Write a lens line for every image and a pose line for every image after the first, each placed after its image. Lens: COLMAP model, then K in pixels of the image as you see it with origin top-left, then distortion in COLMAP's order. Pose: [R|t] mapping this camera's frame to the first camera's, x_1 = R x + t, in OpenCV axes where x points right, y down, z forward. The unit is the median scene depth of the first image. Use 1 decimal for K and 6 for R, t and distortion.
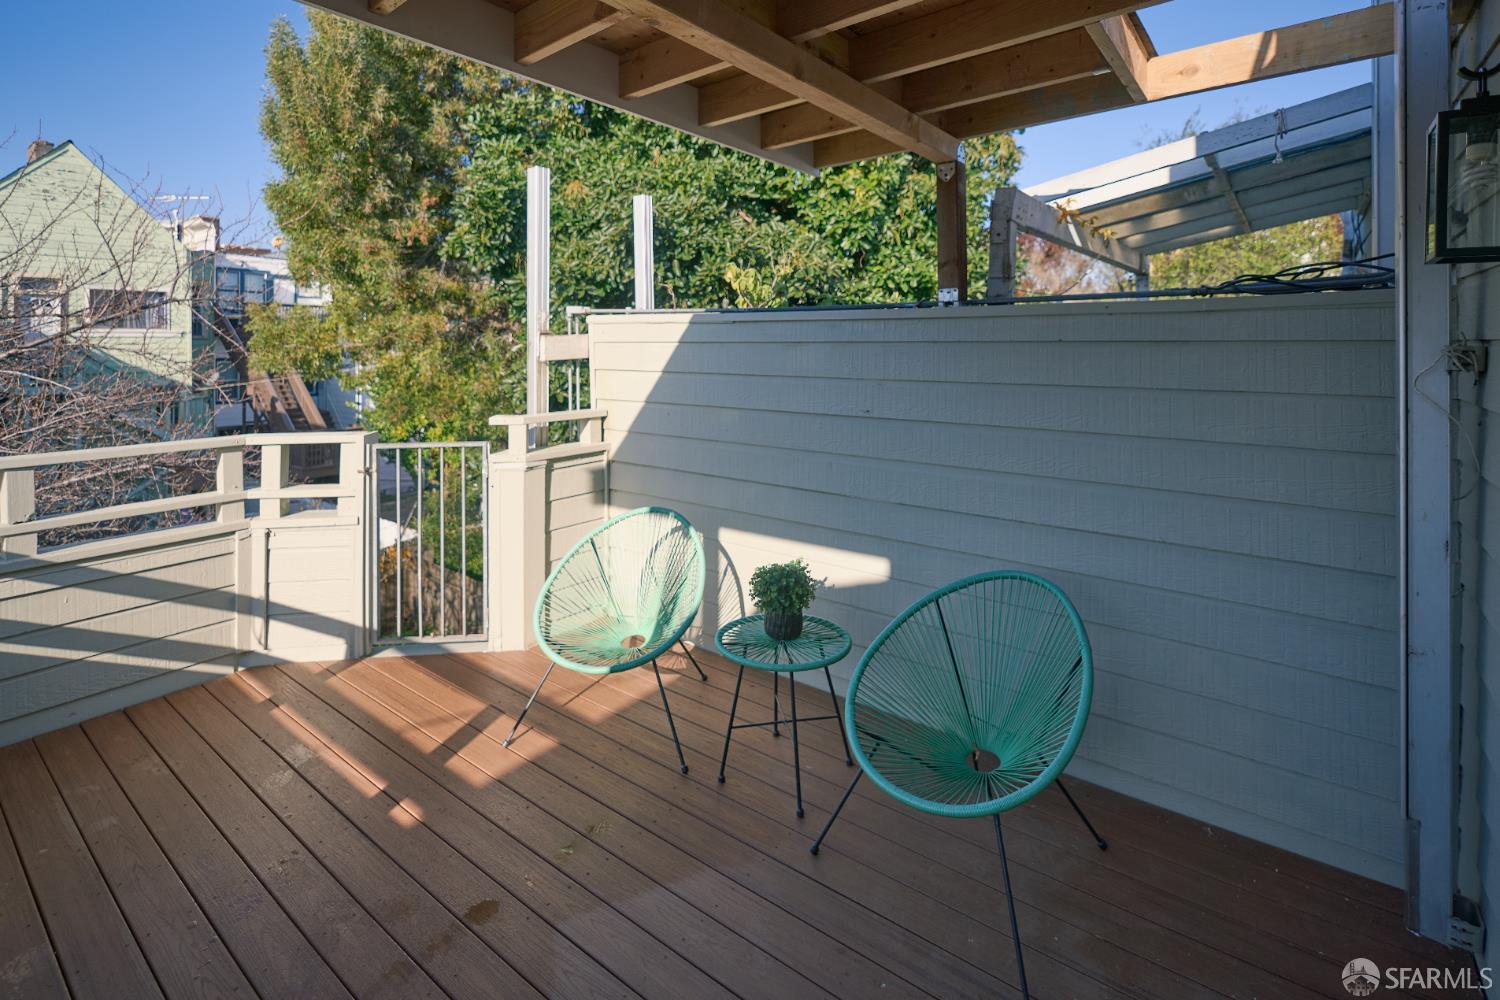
lens RADIAL K [[690.0, 0, 728.6], [0, 690.0, 336.0], [0, 0, 1]] dist [0.001026, -0.001716]
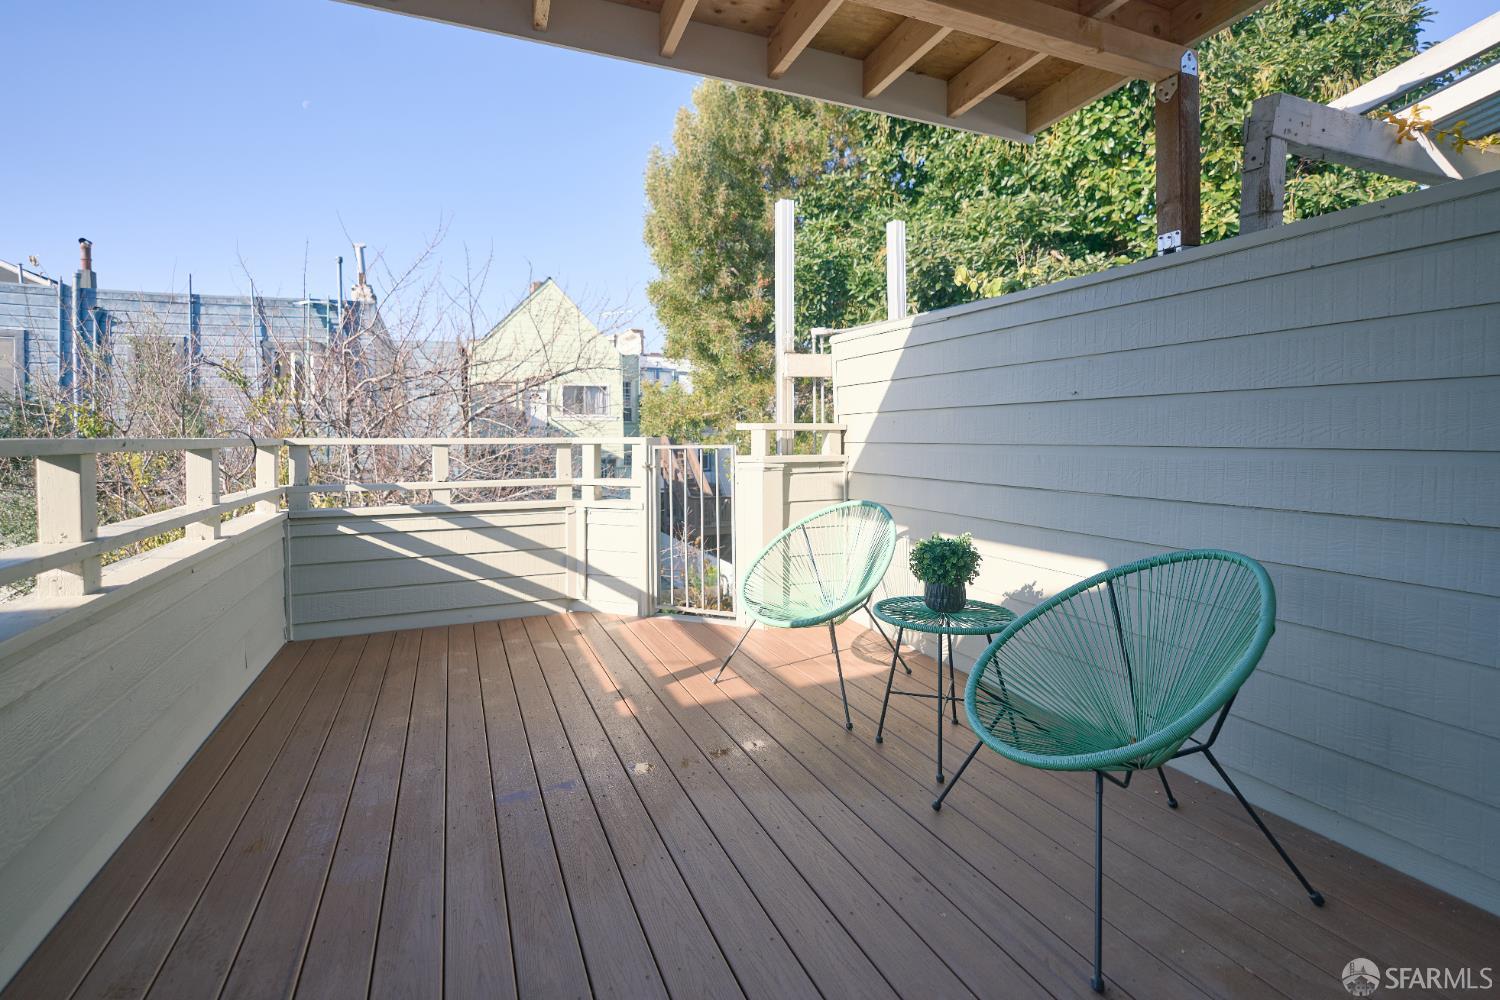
lens RADIAL K [[690.0, 0, 806.4], [0, 690.0, 485.1], [0, 0, 1]] dist [0.001026, -0.001716]
pose [[0.878394, 0.009394, -0.477844, 0.291941], [0.002003, 0.999726, 0.023335, 0.187221], [0.477933, -0.021455, 0.878134, 0.049114]]
